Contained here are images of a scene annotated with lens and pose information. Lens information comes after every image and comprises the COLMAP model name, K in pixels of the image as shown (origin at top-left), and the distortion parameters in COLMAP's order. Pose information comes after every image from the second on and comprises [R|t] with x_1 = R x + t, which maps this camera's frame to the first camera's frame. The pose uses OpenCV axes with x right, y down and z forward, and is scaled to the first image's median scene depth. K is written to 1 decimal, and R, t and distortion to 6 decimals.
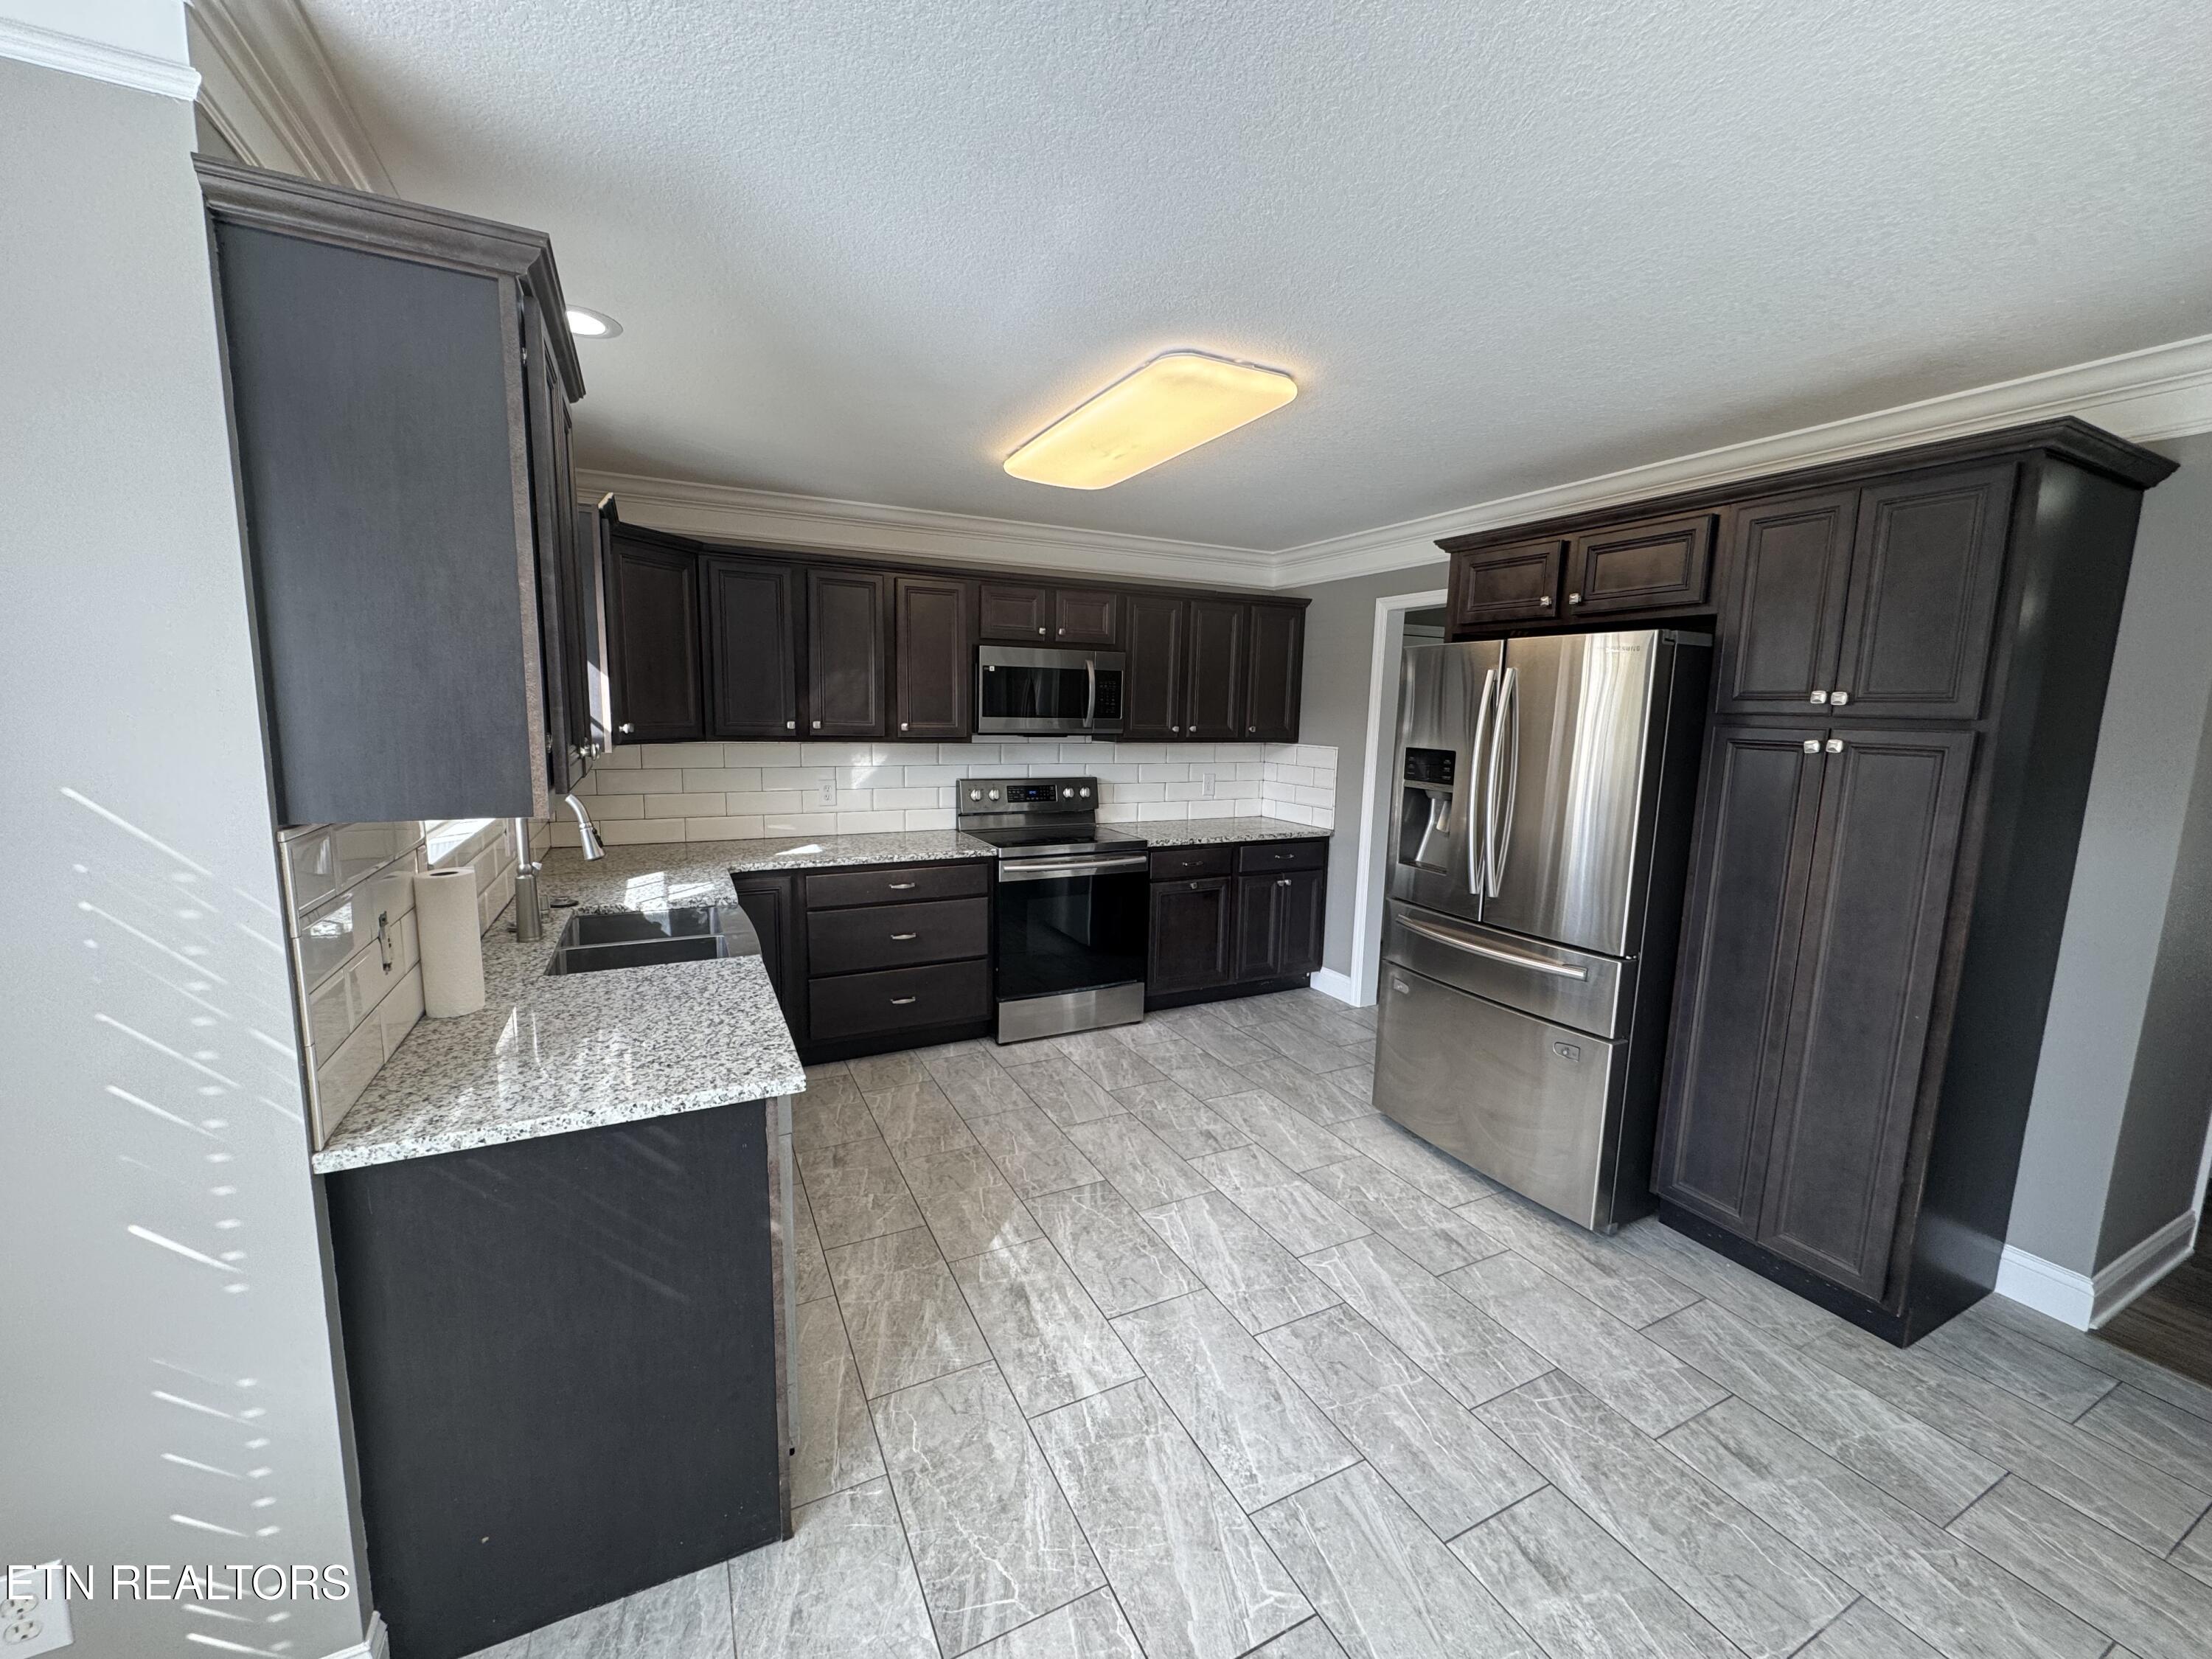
lens RADIAL K [[872.8, 0, 1106.0], [0, 872.8, 829.5], [0, 0, 1]] dist [-0.000726, 0.000123]
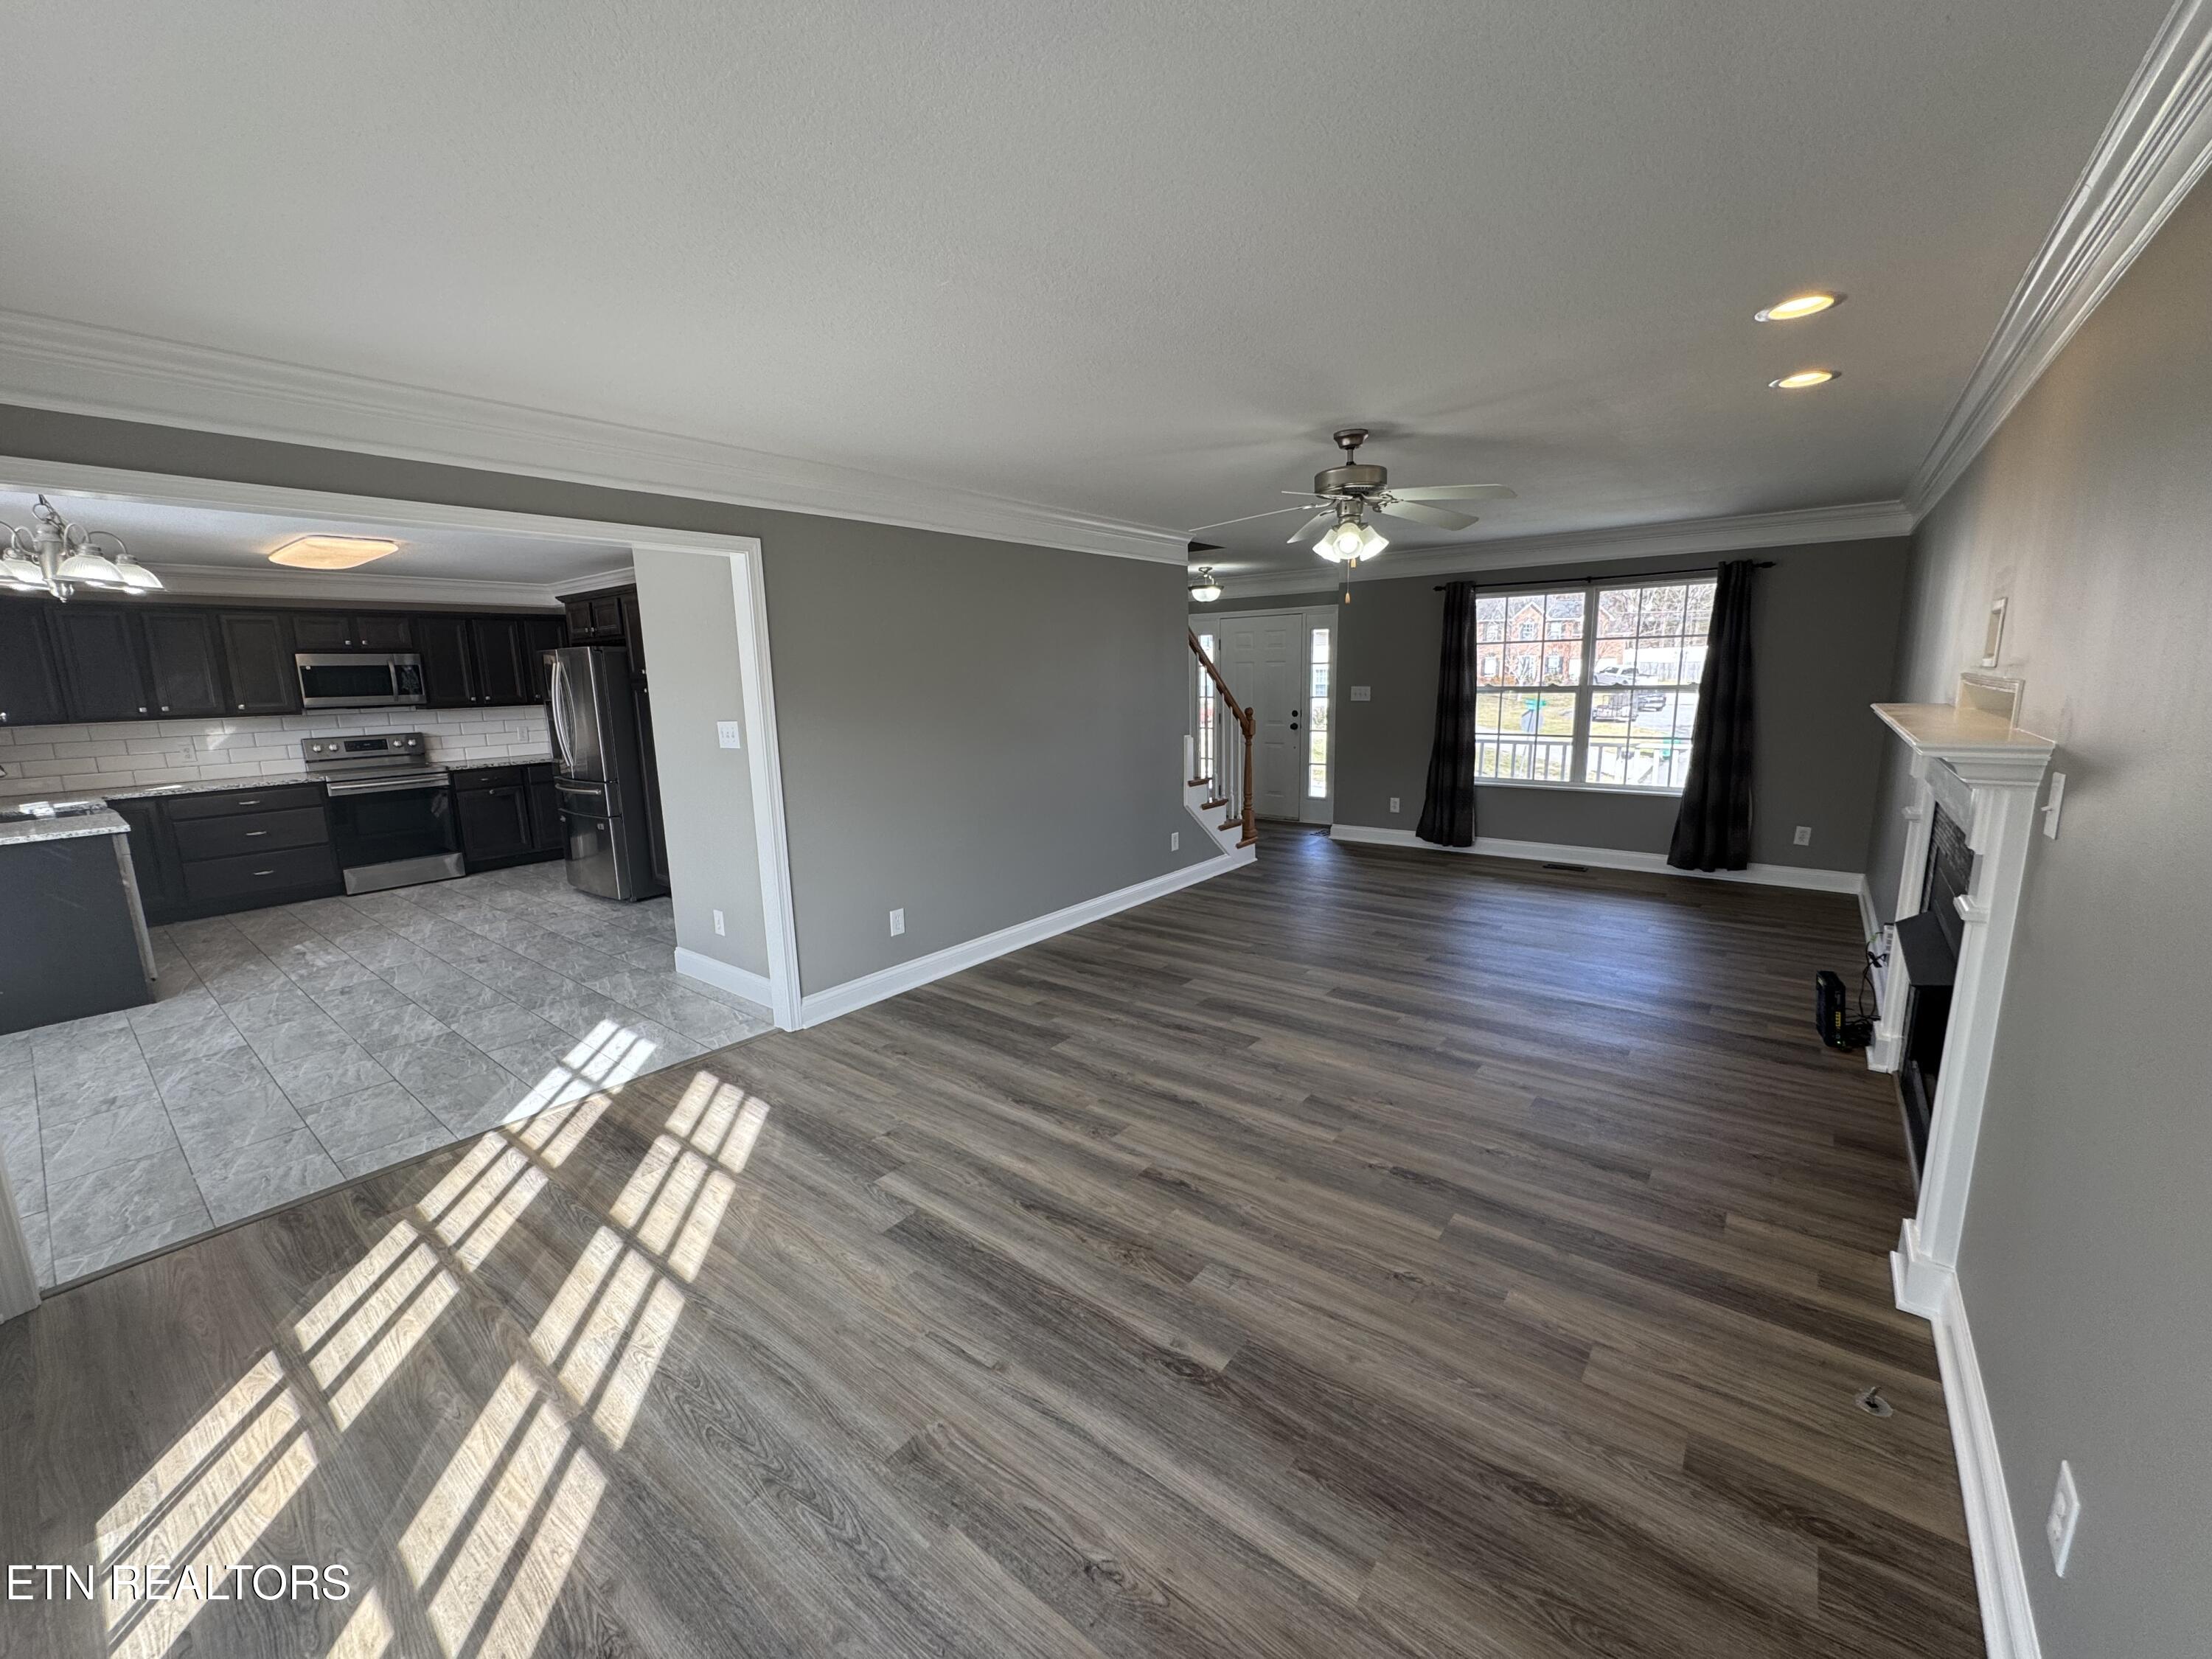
lens RADIAL K [[872.8, 0, 1106.0], [0, 872.8, 829.5], [0, 0, 1]] dist [-0.000726, 0.000123]
pose [[0.906796, -0.117282, 0.404927, 0.523242], [0.101460, 0.993004, 0.060401, 0.166882], [-0.409179, -0.013687, 0.912352, -1.091700]]
